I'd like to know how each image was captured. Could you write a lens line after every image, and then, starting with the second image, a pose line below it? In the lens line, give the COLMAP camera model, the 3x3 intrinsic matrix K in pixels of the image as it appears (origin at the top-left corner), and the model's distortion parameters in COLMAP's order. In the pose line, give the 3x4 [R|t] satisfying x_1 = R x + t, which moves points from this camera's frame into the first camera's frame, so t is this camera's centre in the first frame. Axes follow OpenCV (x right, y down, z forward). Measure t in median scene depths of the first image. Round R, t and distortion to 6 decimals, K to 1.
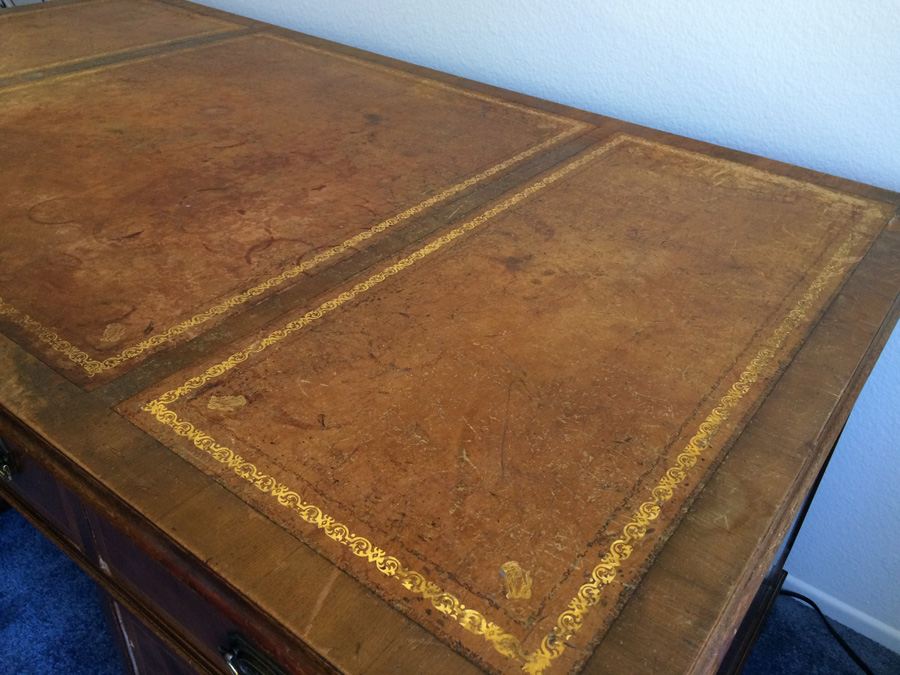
lens RADIAL K [[768.8, 0, 450.0], [0, 768.8, 337.5], [0, 0, 1]] dist [0.085749, -0.118221]
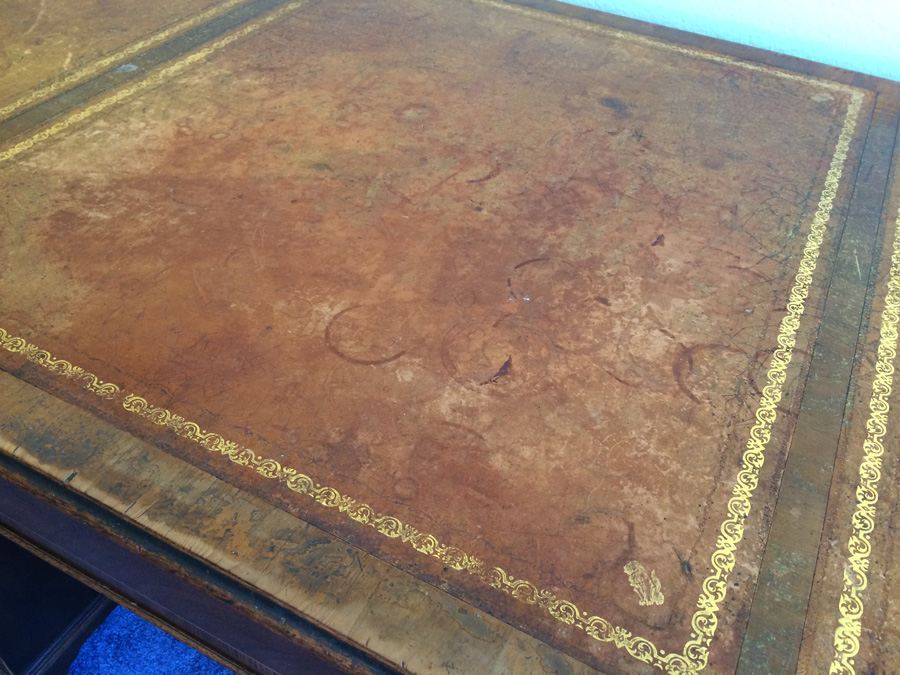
lens RADIAL K [[768.8, 0, 450.0], [0, 768.8, 337.5], [0, 0, 1]] dist [0.085749, -0.118221]
pose [[0.985371, -0.110394, 0.129833, -0.445940], [0.089057, 0.983092, 0.159999, -0.225481], [-0.145300, -0.146096, 0.978542, 0.275784]]
